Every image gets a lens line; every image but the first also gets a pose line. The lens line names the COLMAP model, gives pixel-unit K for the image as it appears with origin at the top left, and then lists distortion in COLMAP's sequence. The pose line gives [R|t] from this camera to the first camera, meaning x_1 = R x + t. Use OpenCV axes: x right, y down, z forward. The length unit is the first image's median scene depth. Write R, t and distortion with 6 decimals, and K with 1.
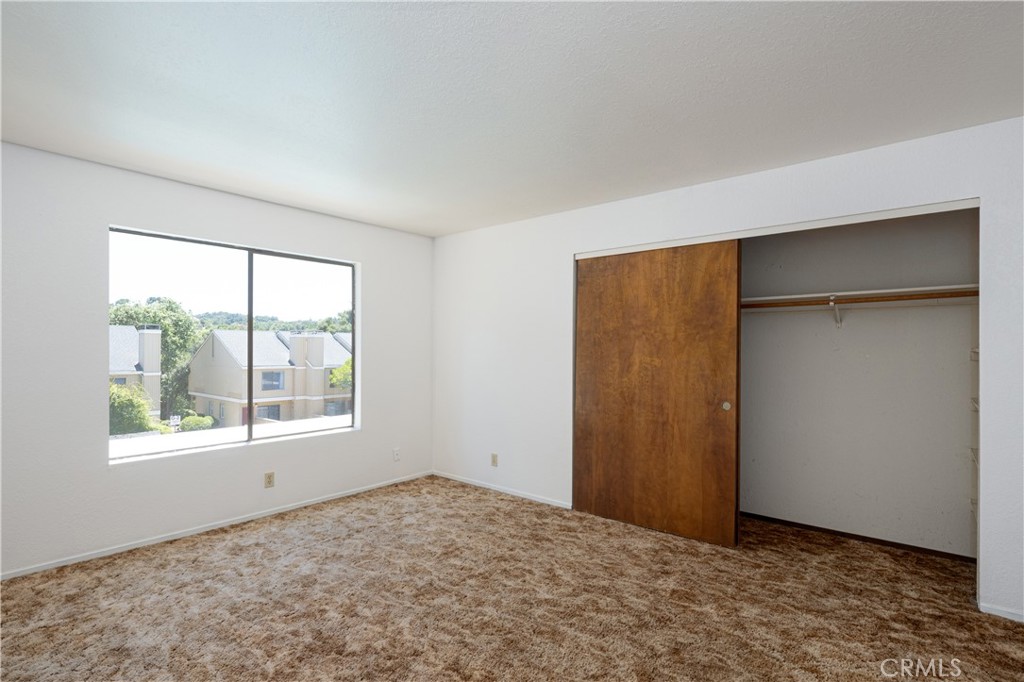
lens RADIAL K [[499.7, 0, 512.9], [0, 499.7, 312.6], [0, 0, 1]] dist [-0.000473, -0.000781]
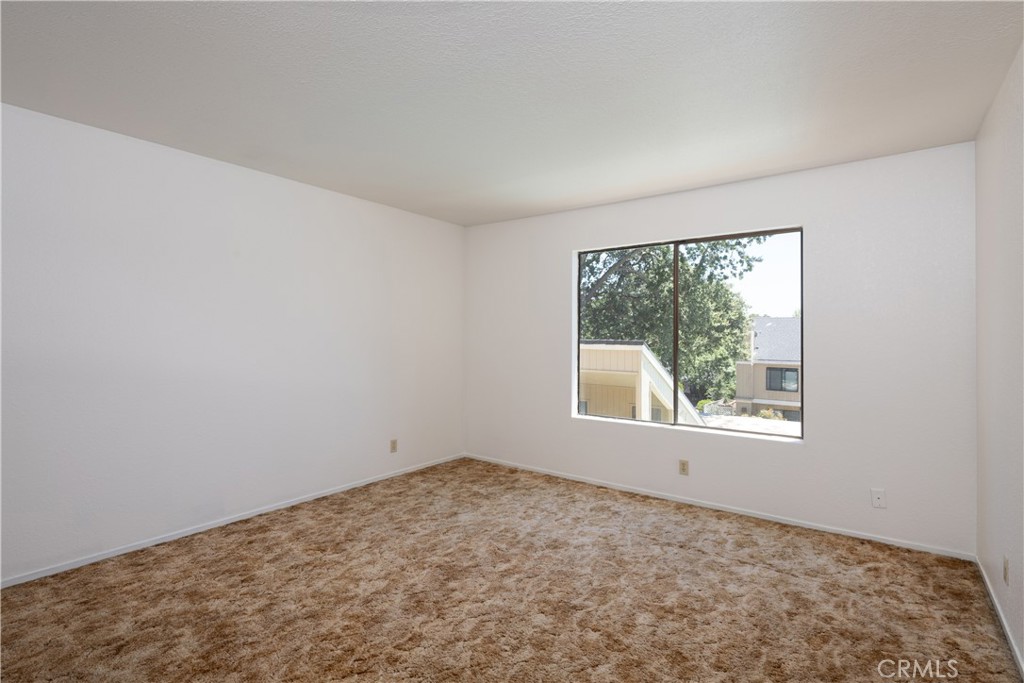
lens RADIAL K [[499.7, 0, 512.9], [0, 499.7, 313.1], [0, 0, 1]] dist [-0.000473, -0.000781]
pose [[0.051483, -0.047478, -0.997545, 0.571474], [0.066236, 0.996832, -0.044025, 0.053310], [0.996475, -0.063806, 0.054464, 0.699851]]
